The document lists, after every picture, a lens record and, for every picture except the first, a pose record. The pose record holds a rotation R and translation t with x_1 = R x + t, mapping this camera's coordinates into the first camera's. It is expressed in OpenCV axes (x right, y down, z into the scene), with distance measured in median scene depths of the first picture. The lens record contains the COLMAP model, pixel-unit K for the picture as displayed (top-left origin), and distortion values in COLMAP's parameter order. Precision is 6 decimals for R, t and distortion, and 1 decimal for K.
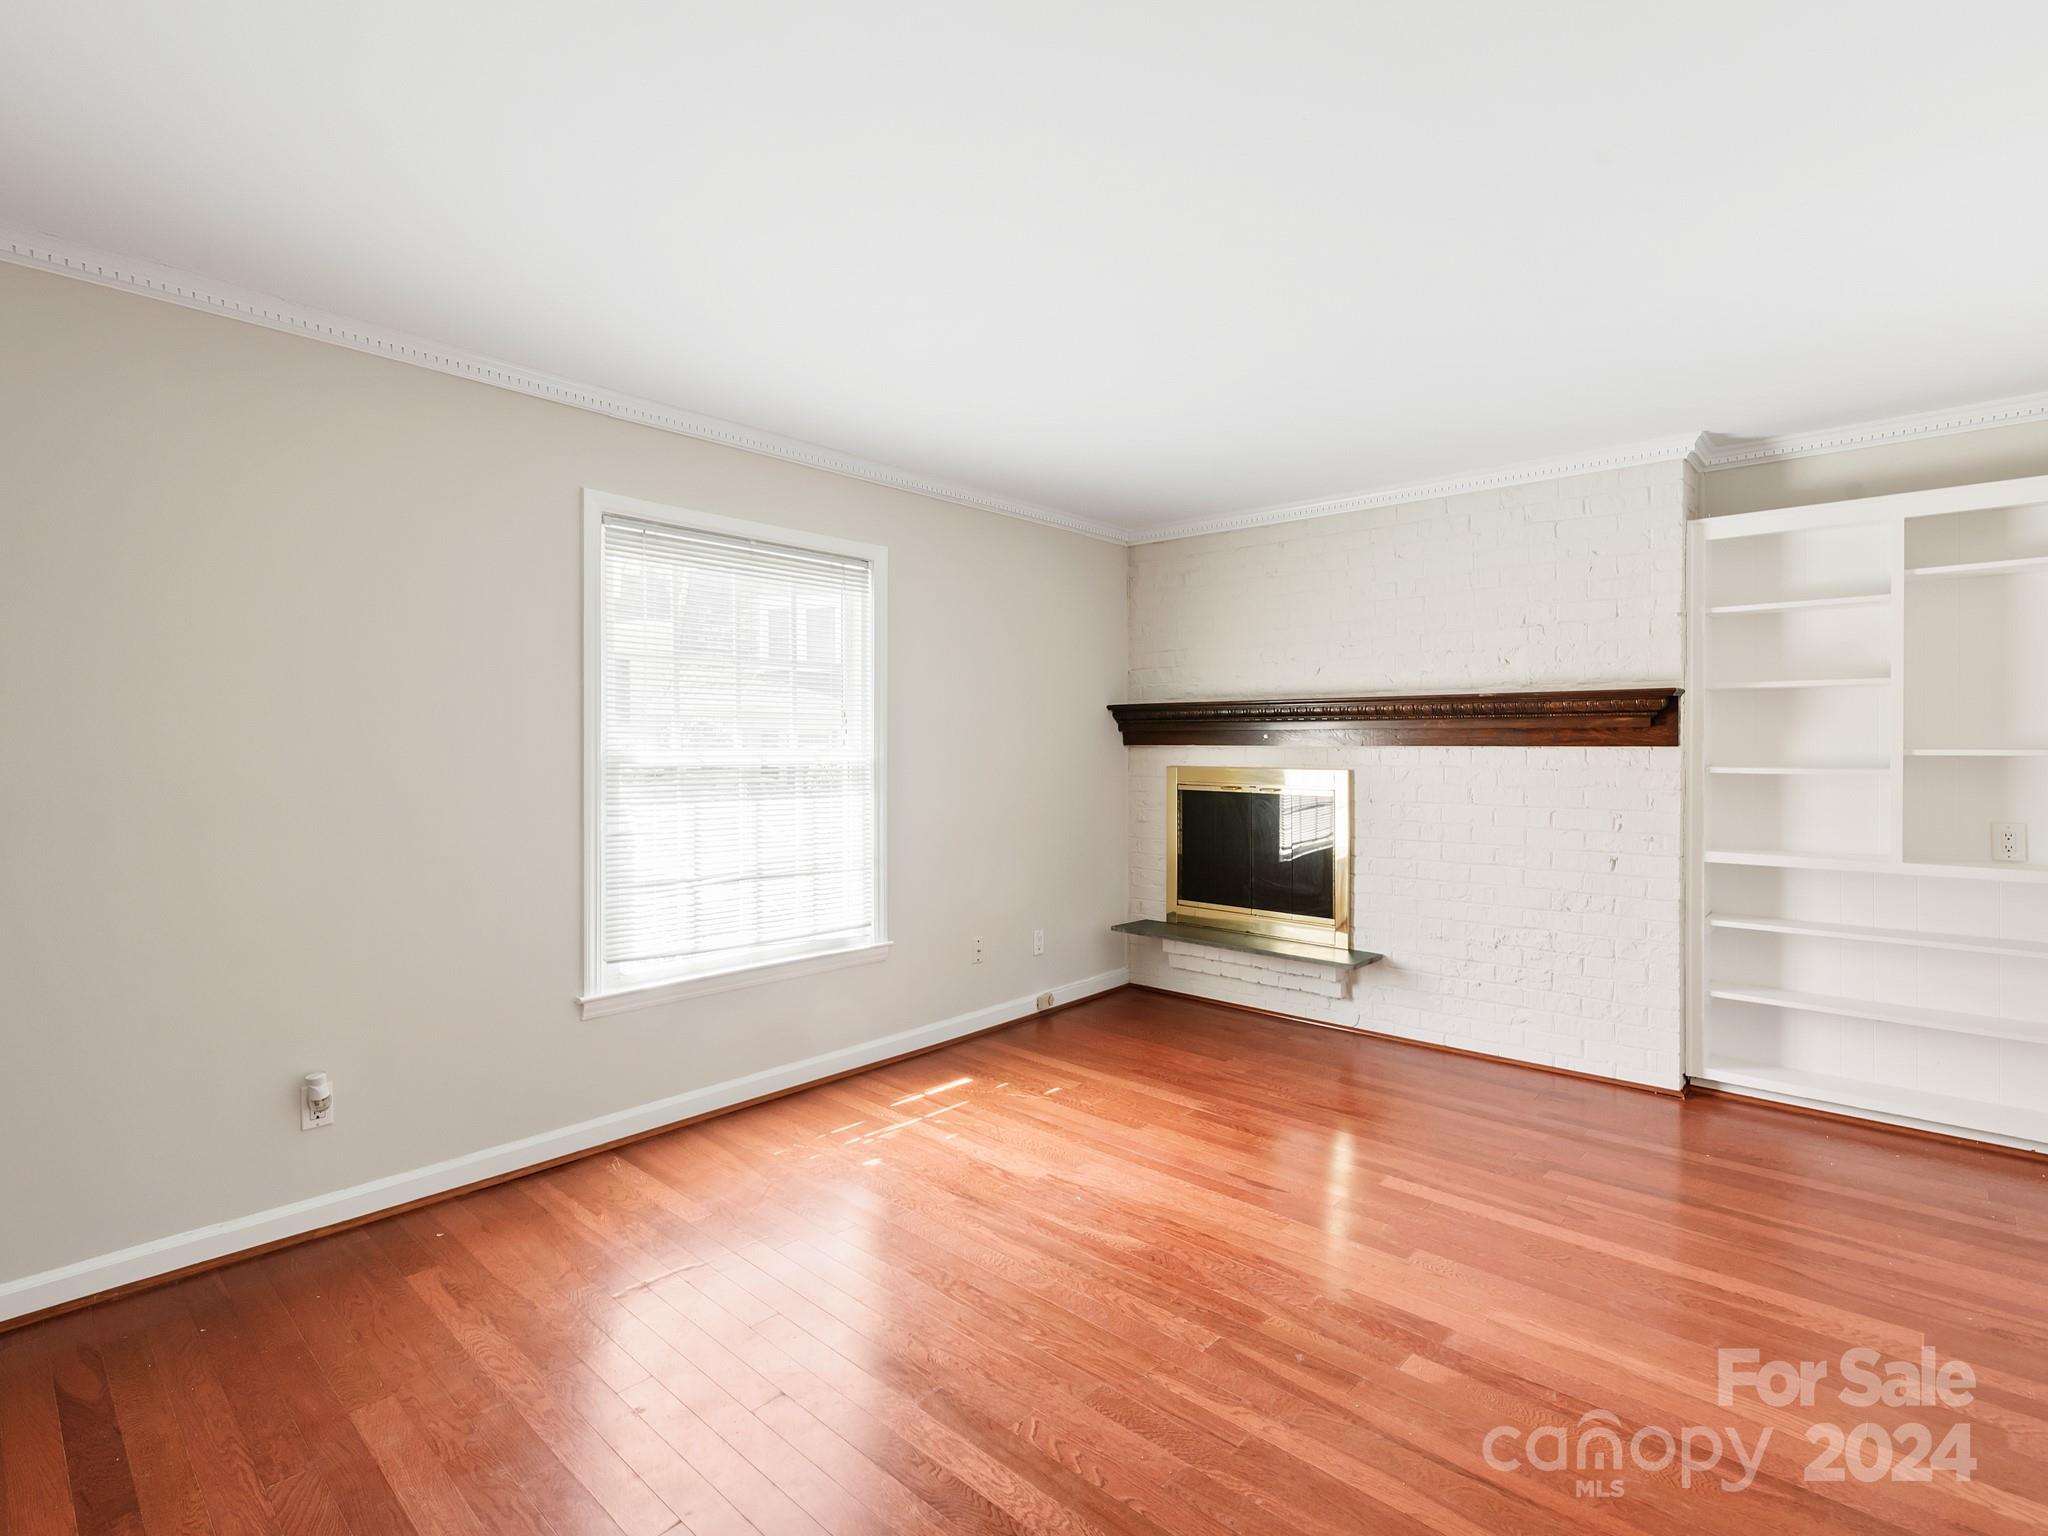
lens RADIAL K [[999.8, 0, 1024.7], [0, 999.8, 719.3], [0, 0, 1]] dist [-0.000655, -0.000673]
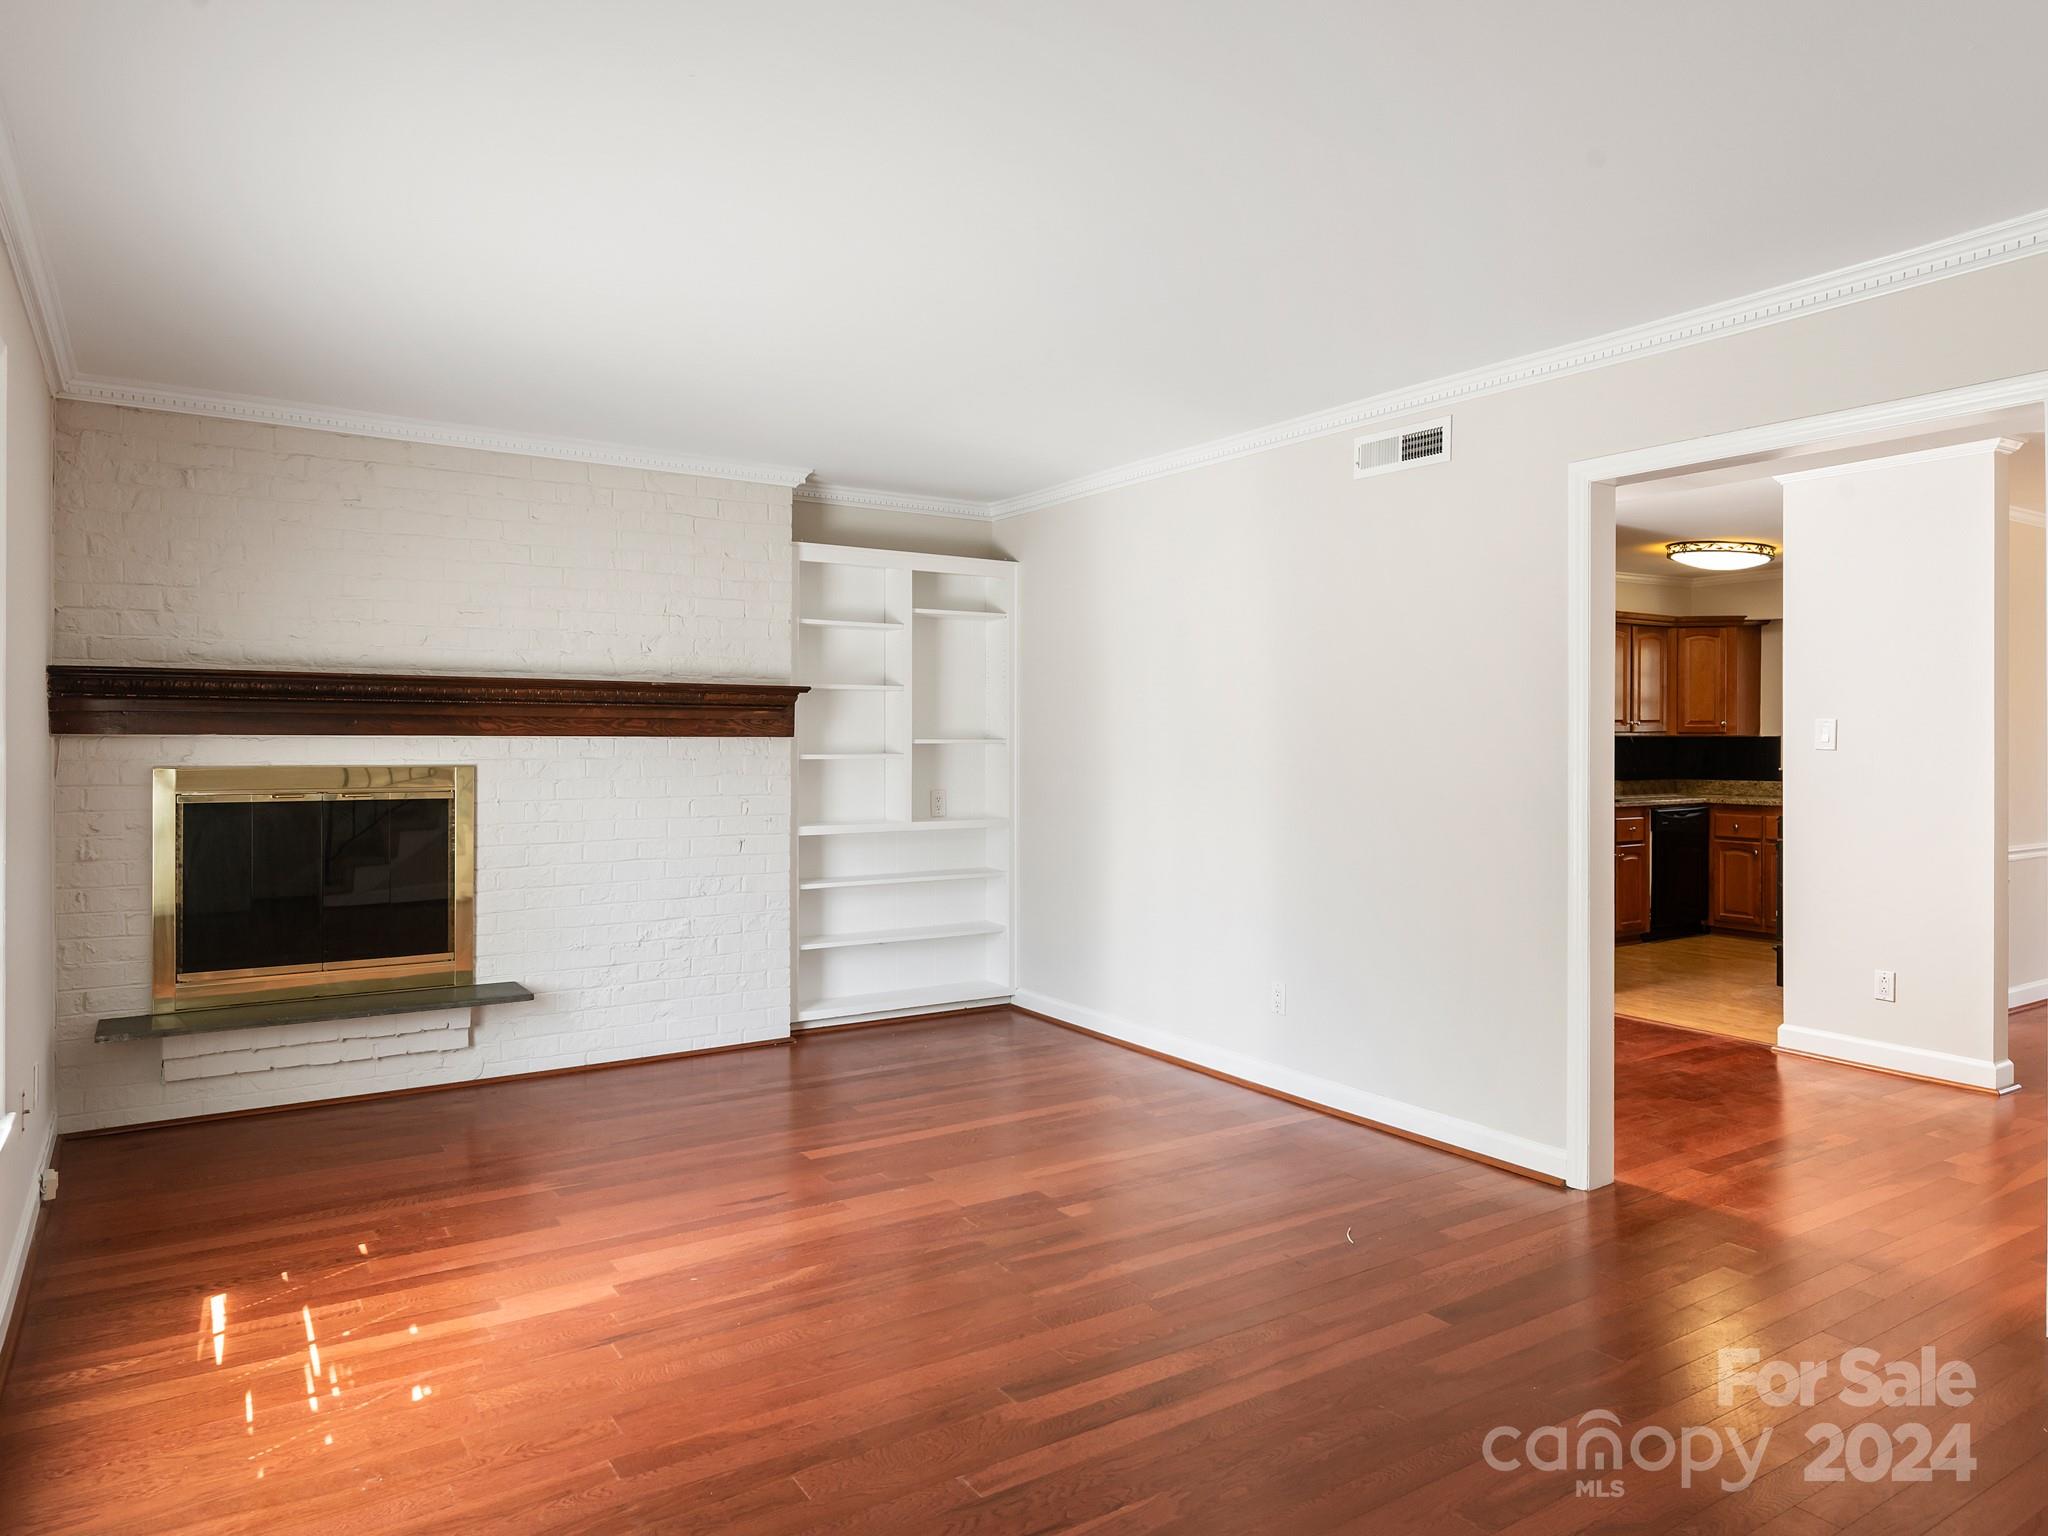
lens RADIAL K [[1304.1, 0, 1027.3], [0, 1304.1, 685.3], [0, 0, 1]] dist [0.006319, 0.002334]
pose [[0.250877, 0.040733, 0.967162, -0.737775], [-0.027116, 0.999018, -0.035041, 0.013331], [-0.967639, -0.017435, 0.251735, 0.363899]]
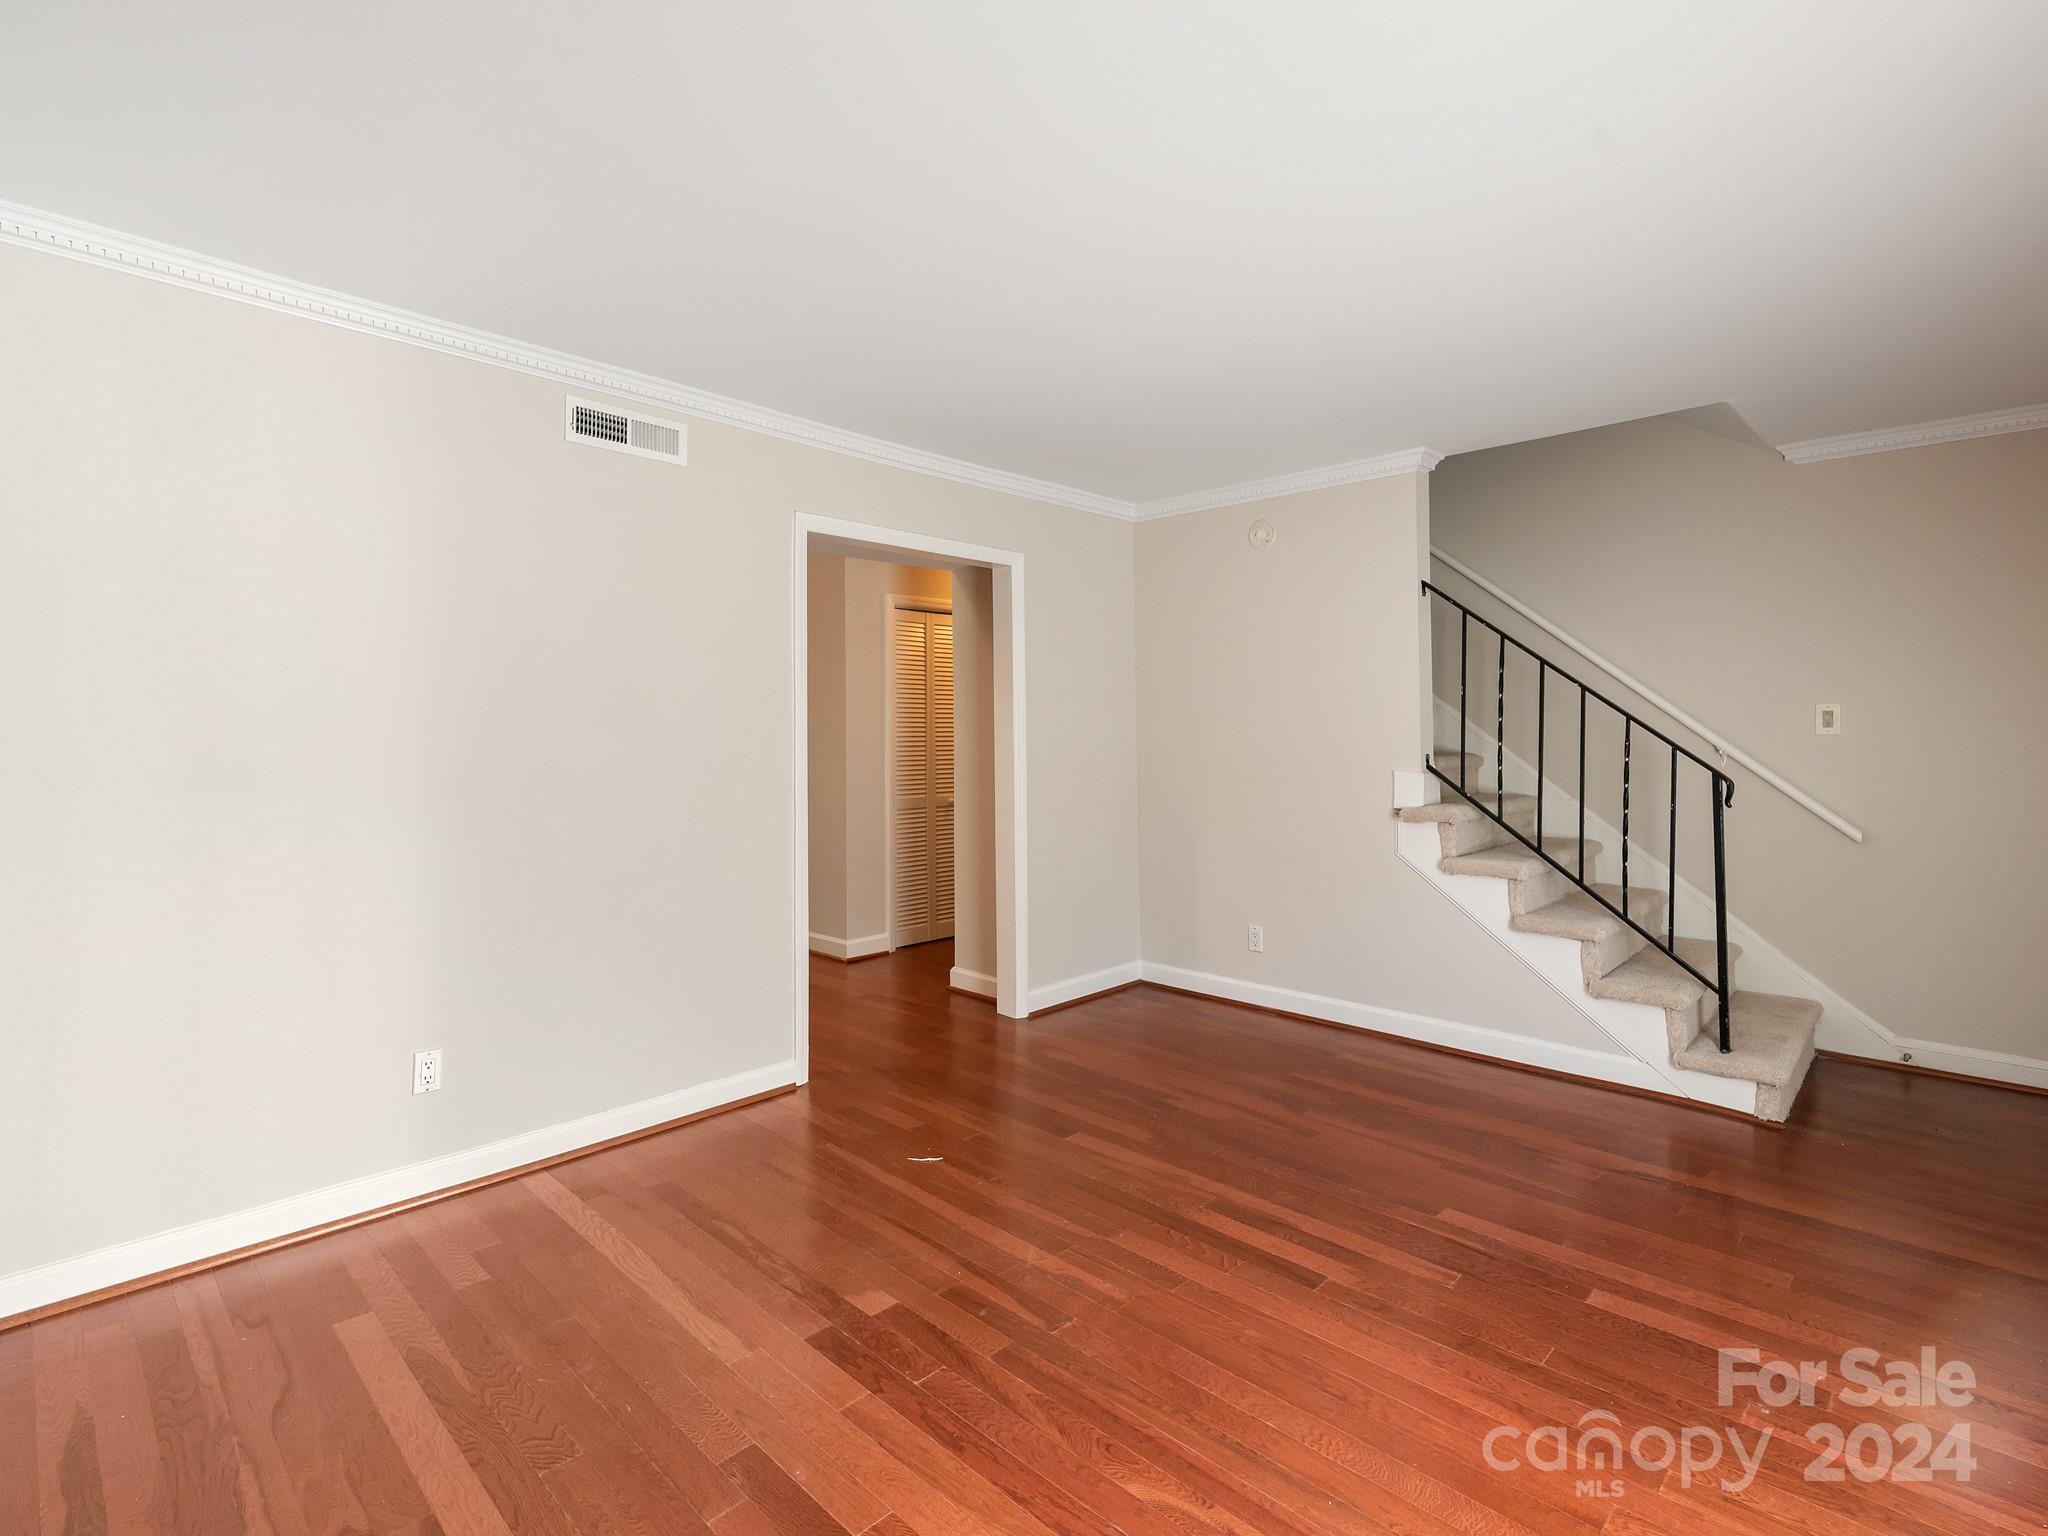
lens RADIAL K [[999.8, 0, 1024.7], [0, 999.8, 719.3], [0, 0, 1]] dist [-0.000655, -0.000673]
pose [[-0.999312, 0.007709, 0.036280, 0.109167], [0.006595, 0.999506, -0.030729, 0.028499], [-0.036499, -0.030468, -0.998869, 1.190738]]
